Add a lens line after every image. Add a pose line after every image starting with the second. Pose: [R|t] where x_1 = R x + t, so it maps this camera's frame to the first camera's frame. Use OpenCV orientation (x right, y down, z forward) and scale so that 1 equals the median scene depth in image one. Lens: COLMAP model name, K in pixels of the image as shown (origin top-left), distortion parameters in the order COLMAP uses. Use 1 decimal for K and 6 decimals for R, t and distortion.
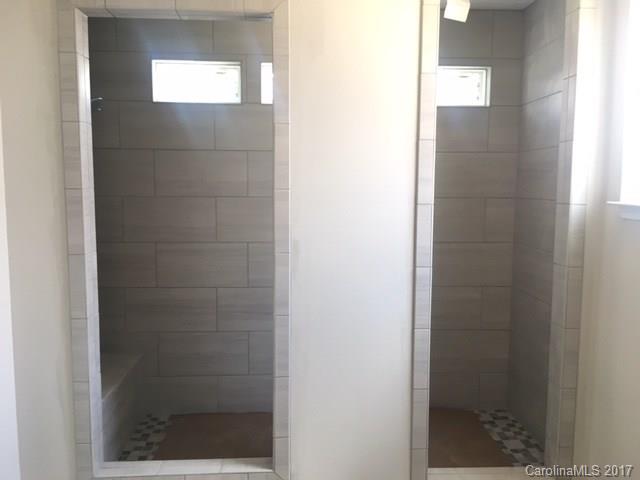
lens RADIAL K [[535.8, 0, 320.0], [0, 535.8, 240.0], [0, 0, 1]] dist [0.039615, -0.000901]
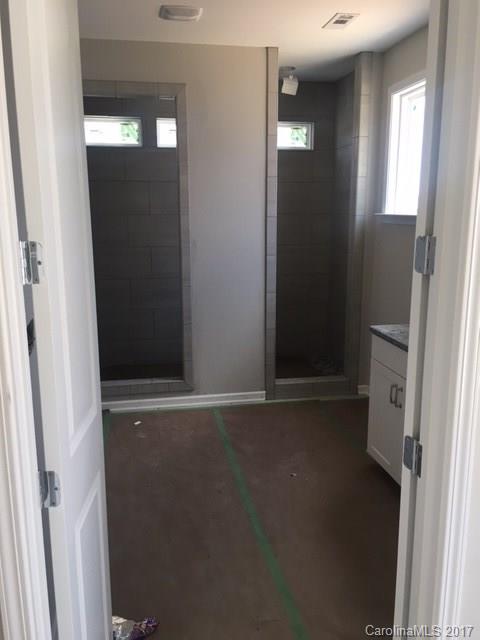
lens RADIAL K [[535.8, 0, 240.0], [0, 535.8, 320.0], [0, 0, 1]] dist [0.039615, -0.000901]
pose [[0.990582, -0.036341, 0.132012, -0.121798], [0.022692, 0.994375, 0.103462, 0.071919], [-0.135029, -0.099492, 0.985834, -0.605256]]
